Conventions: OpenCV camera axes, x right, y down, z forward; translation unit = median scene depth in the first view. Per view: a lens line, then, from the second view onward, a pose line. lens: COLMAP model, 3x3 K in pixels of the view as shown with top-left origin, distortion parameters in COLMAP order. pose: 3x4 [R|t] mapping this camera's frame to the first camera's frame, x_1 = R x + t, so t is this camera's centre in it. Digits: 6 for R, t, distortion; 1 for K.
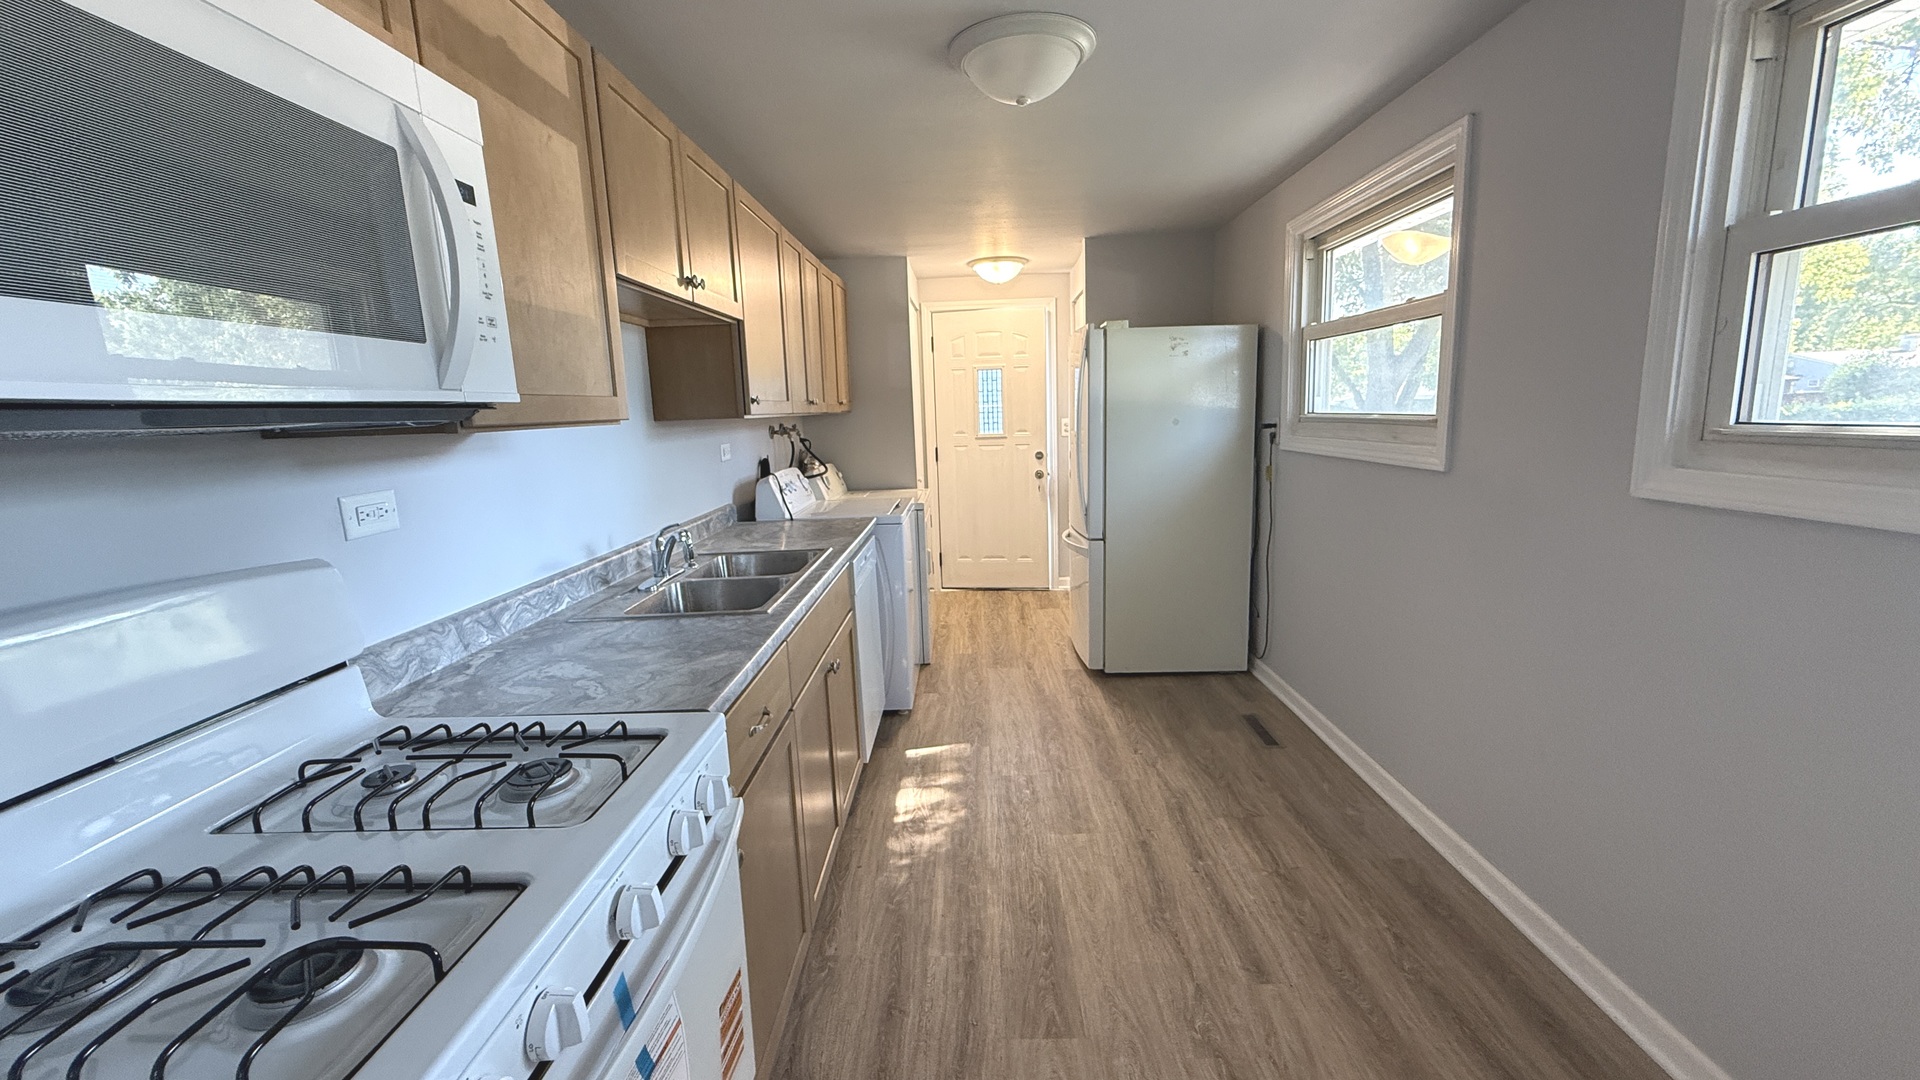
lens RADIAL K [[767.6, 0, 952.9], [0, 767.6, 538.9], [0, 0, 1]] dist [0.001485, -0.000303]
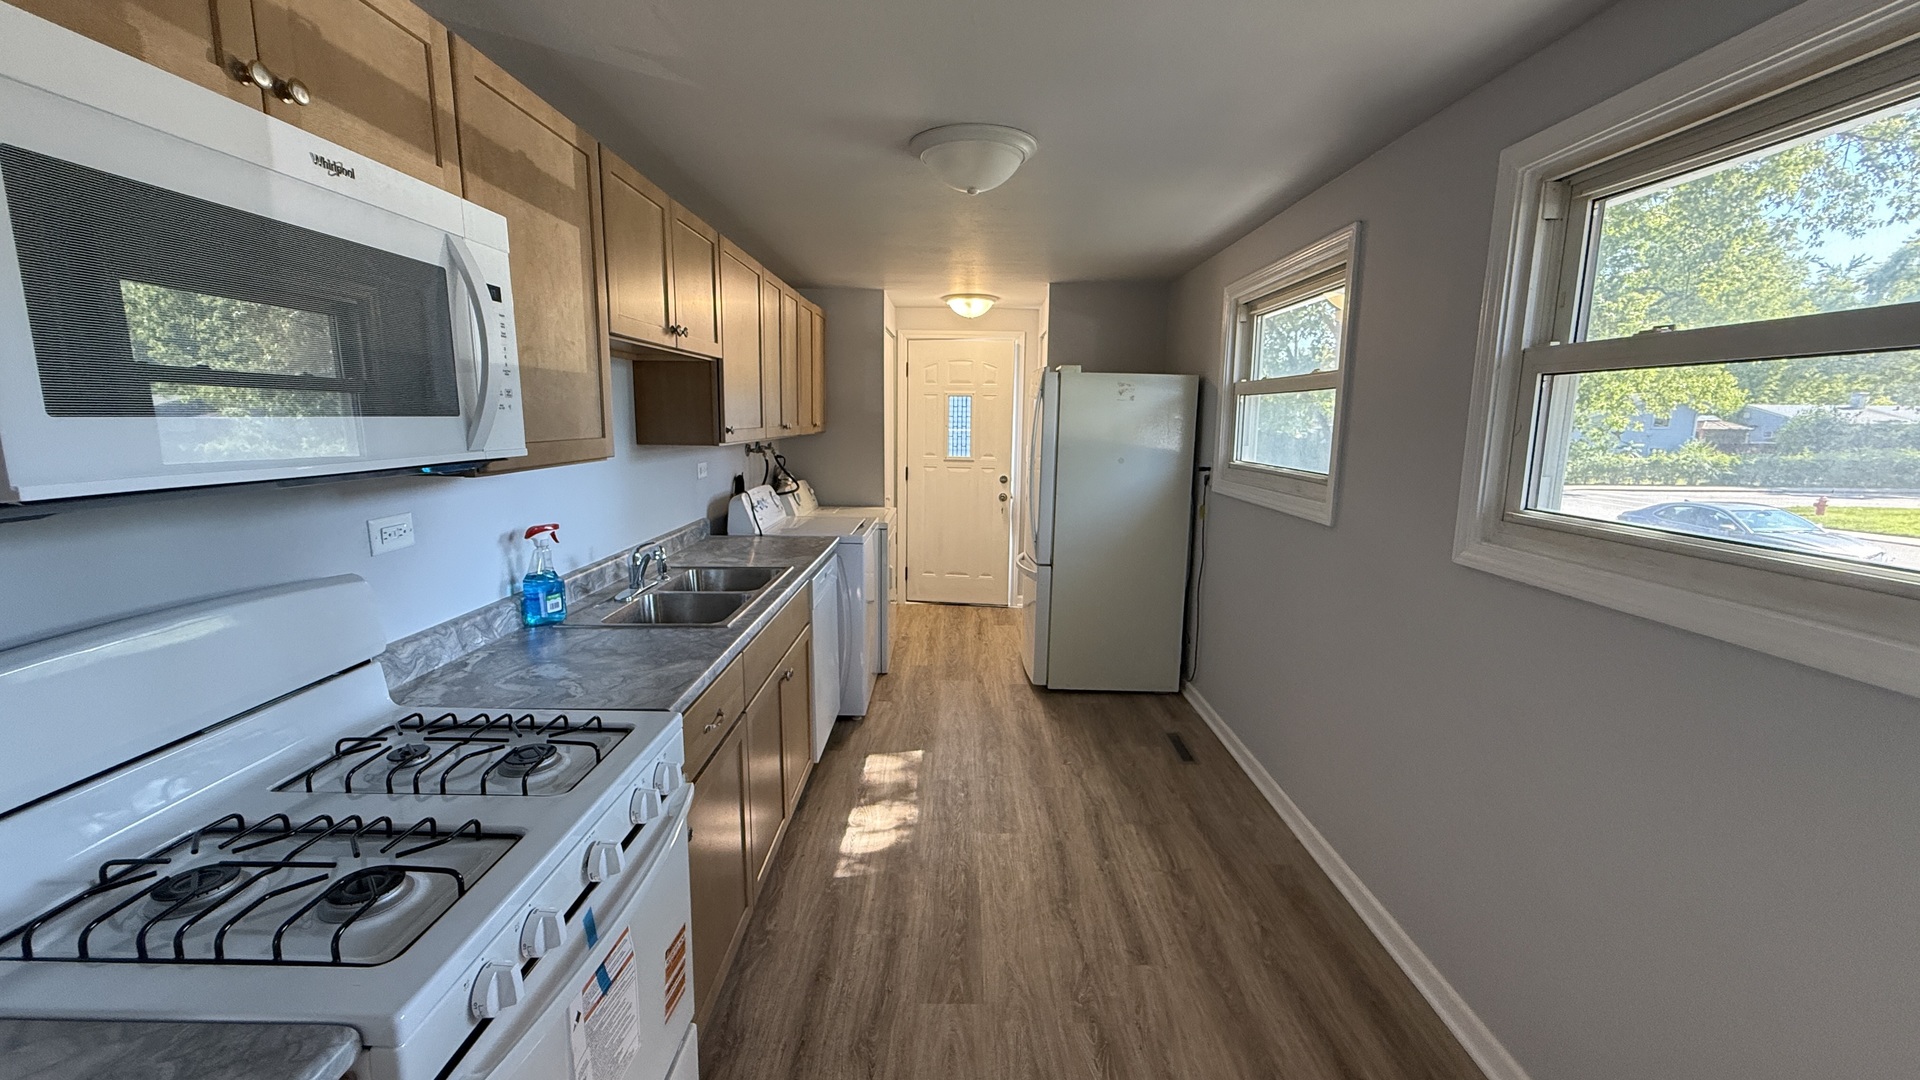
lens RADIAL K [[767.6, 0, 952.9], [0, 767.6, 538.9], [0, 0, 1]] dist [0.001485, -0.000303]
pose [[0.998662, 0.045274, 0.025006, 0.053618], [-0.045021, 0.998930, -0.010593, -0.033884], [-0.025459, 0.009453, 0.999631, -0.140744]]
